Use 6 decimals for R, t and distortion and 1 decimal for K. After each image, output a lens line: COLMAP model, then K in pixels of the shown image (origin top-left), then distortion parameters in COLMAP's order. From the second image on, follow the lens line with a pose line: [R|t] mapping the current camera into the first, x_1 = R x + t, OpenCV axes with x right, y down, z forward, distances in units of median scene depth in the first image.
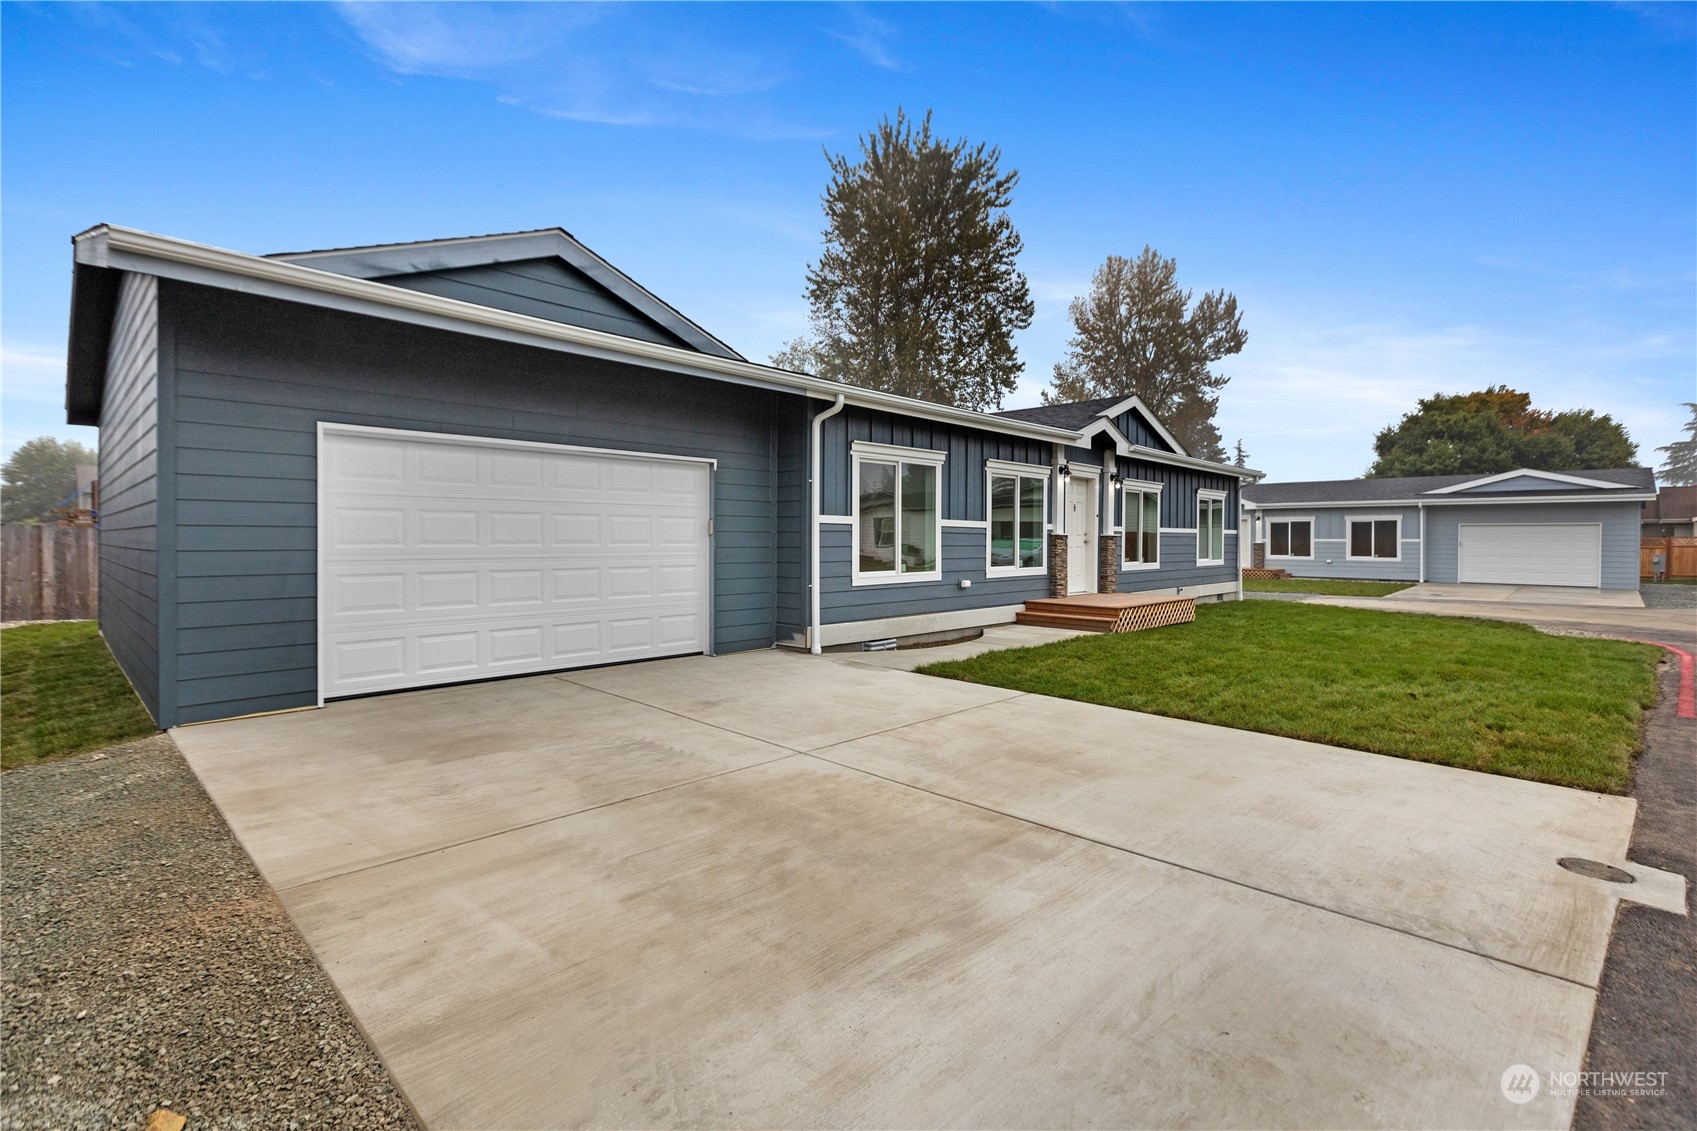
lens RADIAL K [[793.5, 0, 851.6], [0, 793.5, 539.6], [0, 0, 1]] dist [0.008098, -0.000465]
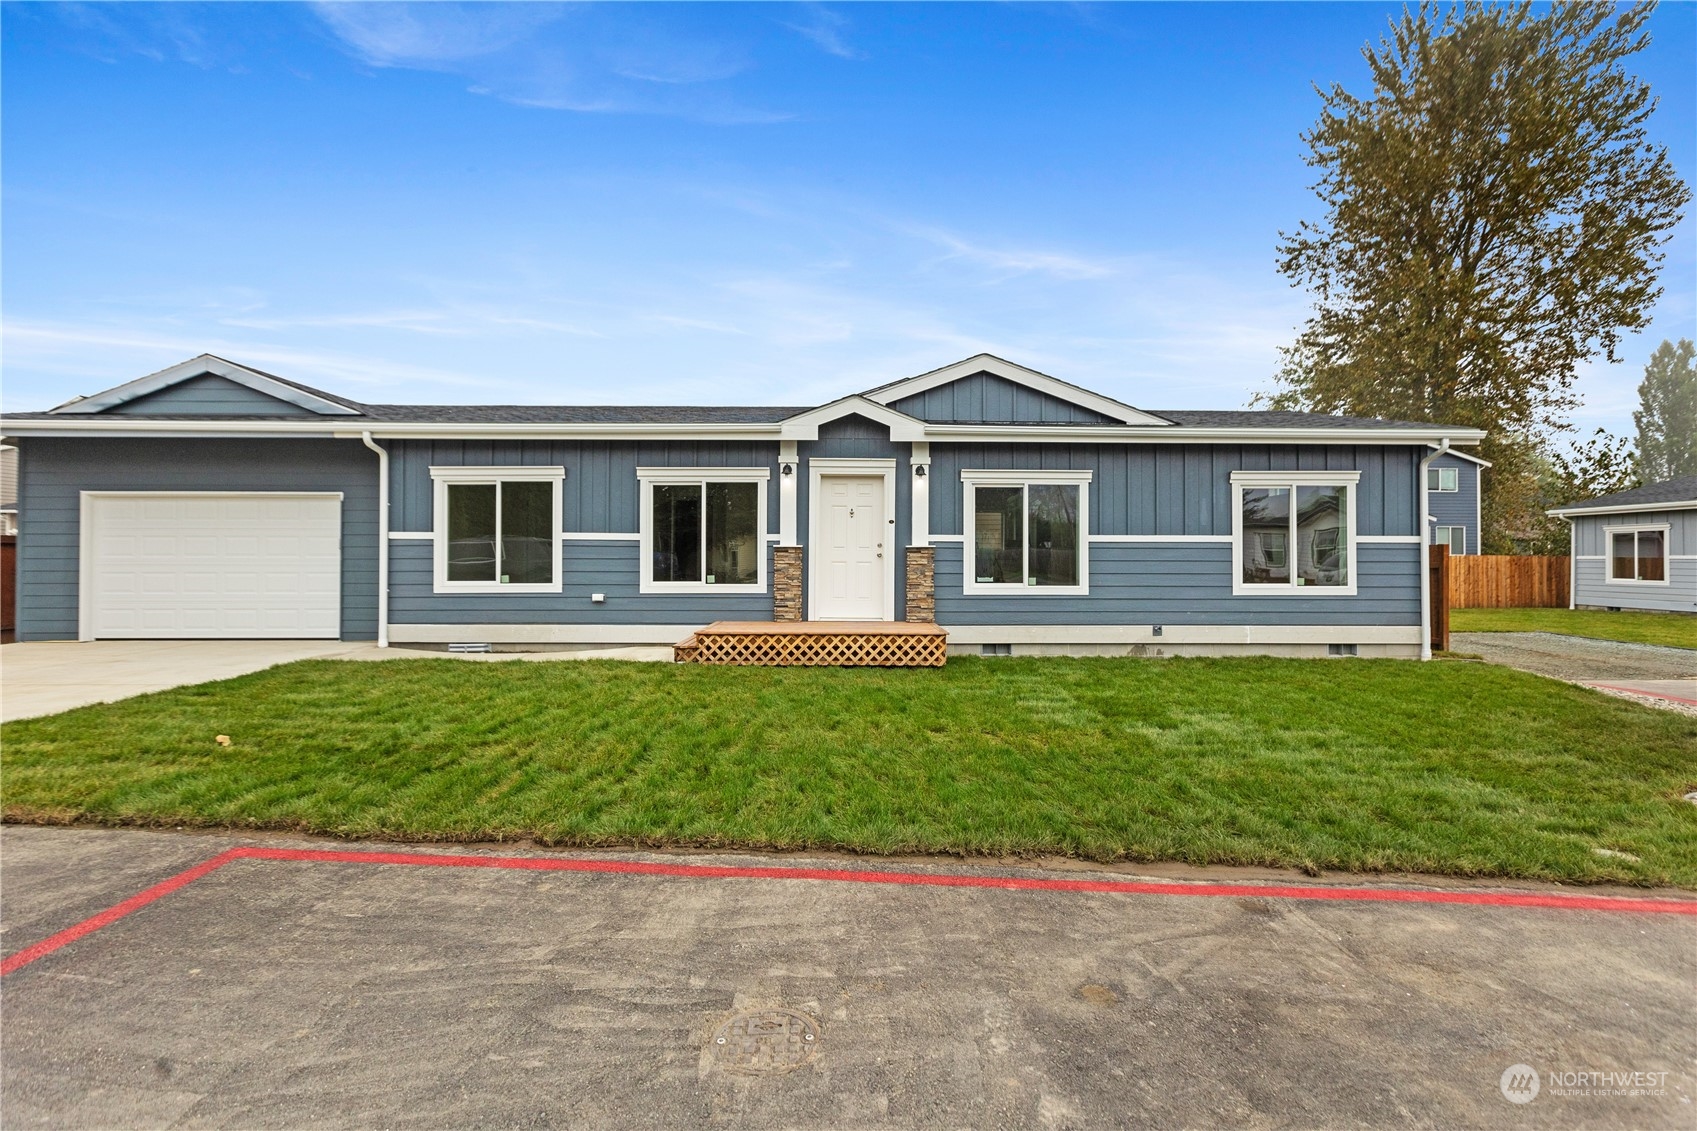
lens RADIAL K [[762.8, 0, 853.0], [0, 762.8, 557.6], [0, 0, 1]] dist [-0.002430, -0.001446]
pose [[0.696148, -0.003043, -0.717892, 0.745898], [-0.000299, 0.999990, -0.004528, 0.007552], [0.717899, 0.003367, 0.696140, 0.410146]]
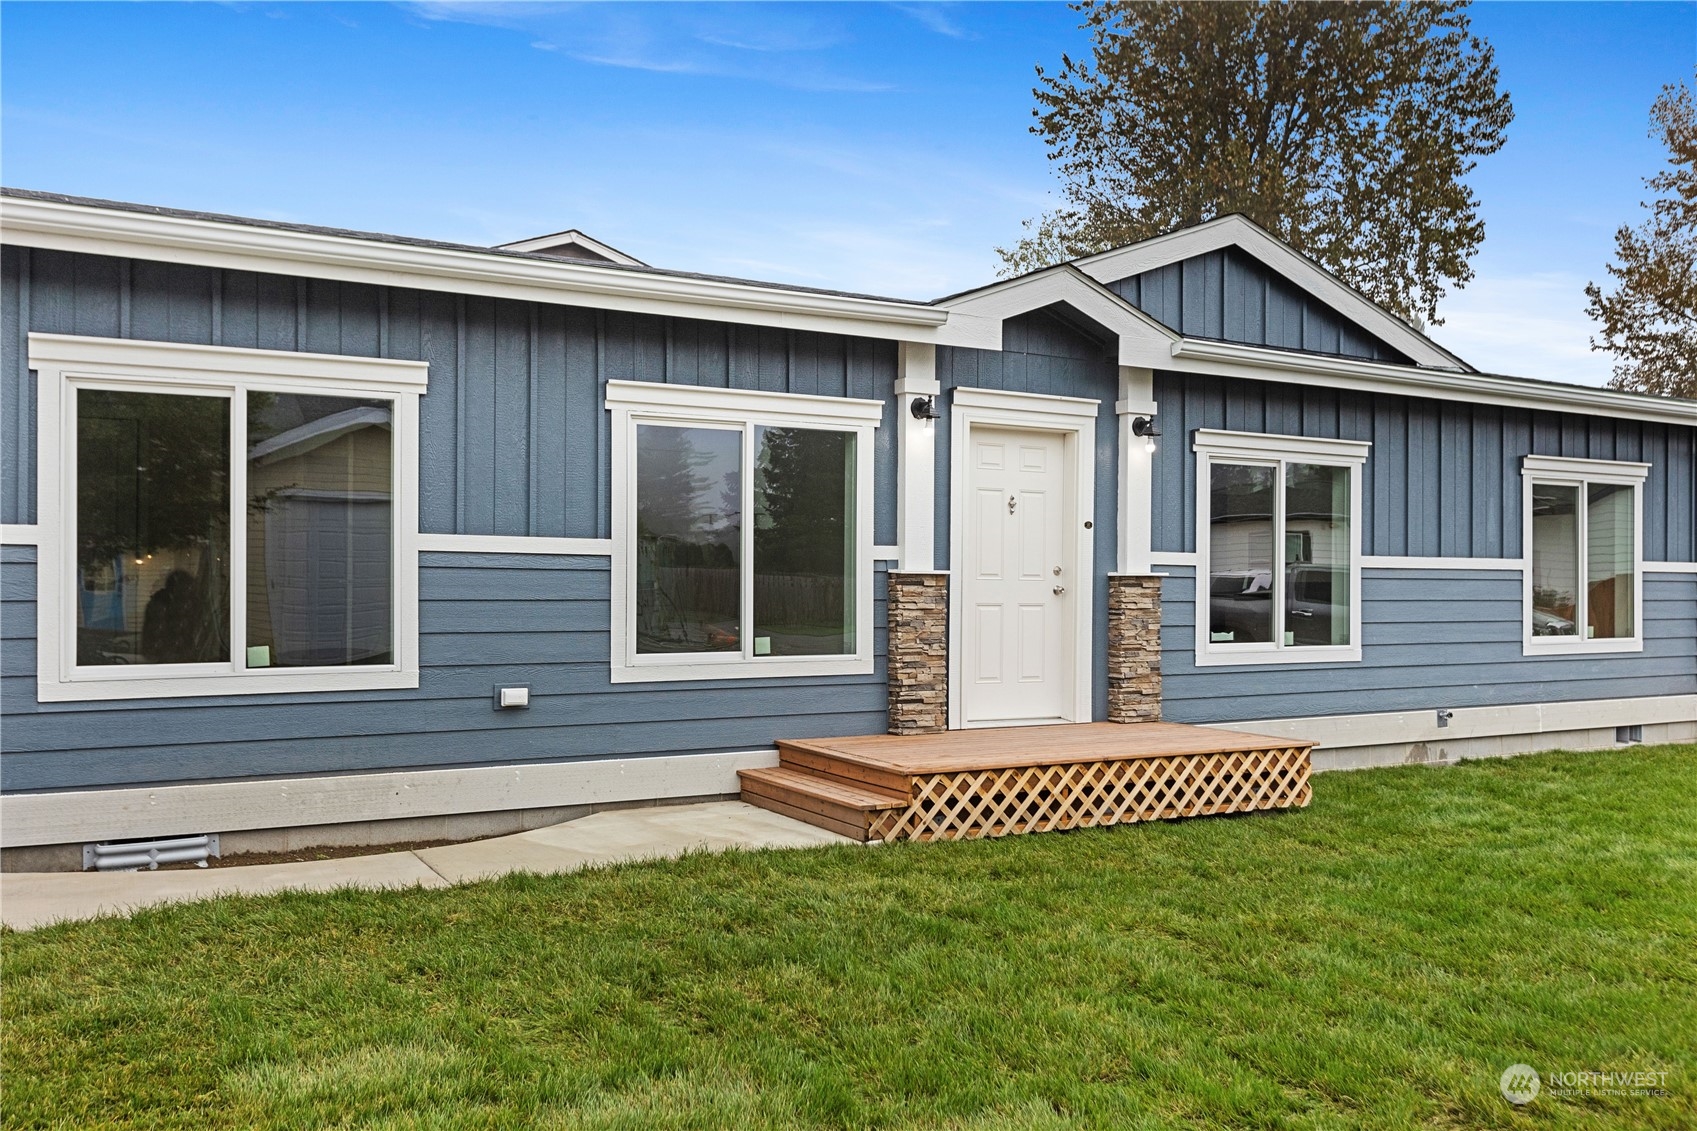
lens RADIAL K [[1391.4, 0, 850.9], [0, 1391.4, 584.1], [0, 0, 1]] dist [0.006905, -0.009918]
pose [[0.955063, -0.000032, -0.296404, 0.364116], [-0.000925, 0.999995, -0.003088, 0.001223], [0.296402, 0.003224, 0.955058, 0.281178]]
